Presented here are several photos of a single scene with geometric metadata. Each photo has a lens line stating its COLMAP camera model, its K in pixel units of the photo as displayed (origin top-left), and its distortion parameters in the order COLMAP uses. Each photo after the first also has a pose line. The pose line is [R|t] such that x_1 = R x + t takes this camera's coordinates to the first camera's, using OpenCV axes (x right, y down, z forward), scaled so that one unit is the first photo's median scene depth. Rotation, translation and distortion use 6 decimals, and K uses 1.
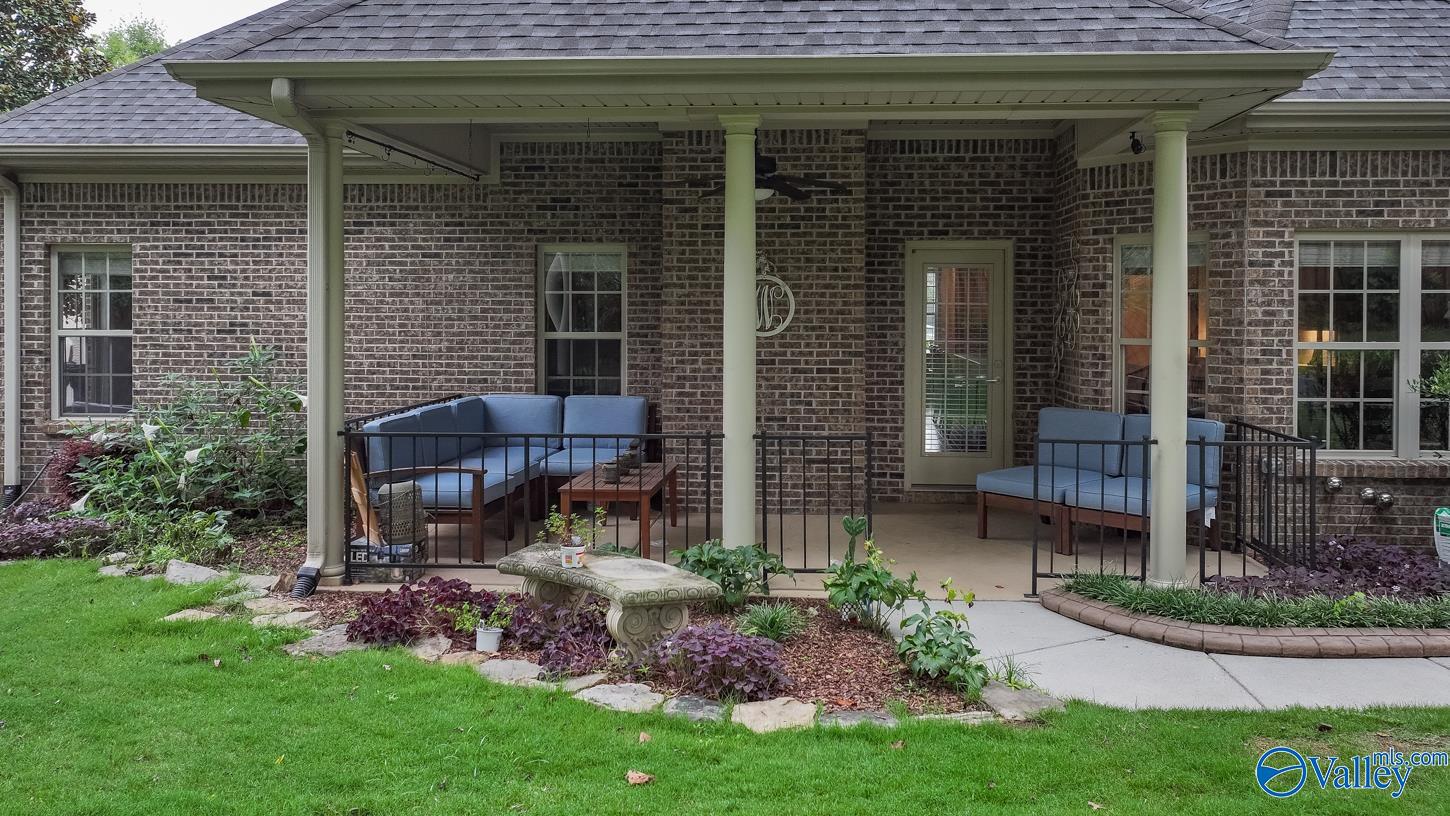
lens RADIAL K [[1101.1, 0, 702.2], [0, 1101.1, 333.1], [0, 0, 1]] dist [0.004191, -0.000039]
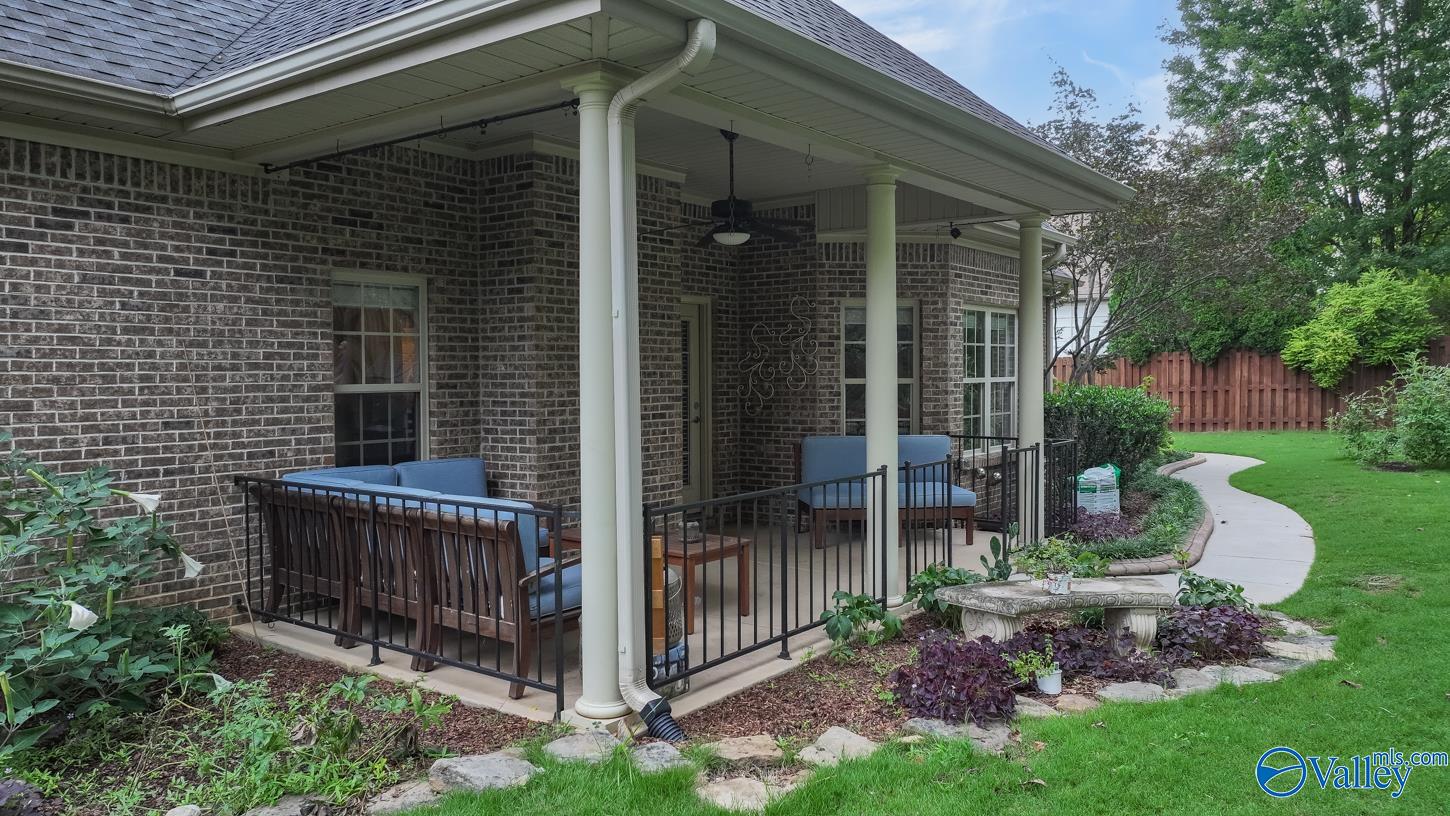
lens RADIAL K [[1018.1, 0, 724.2], [0, 1018.1, 407.7], [0, 0, 1]] dist [0.000797, 0.007678]
pose [[0.565353, -0.036623, 0.824036, -0.578090], [0.022700, 0.999326, 0.028839, 0.000788], [-0.824537, 0.002401, 0.565803, 0.381965]]
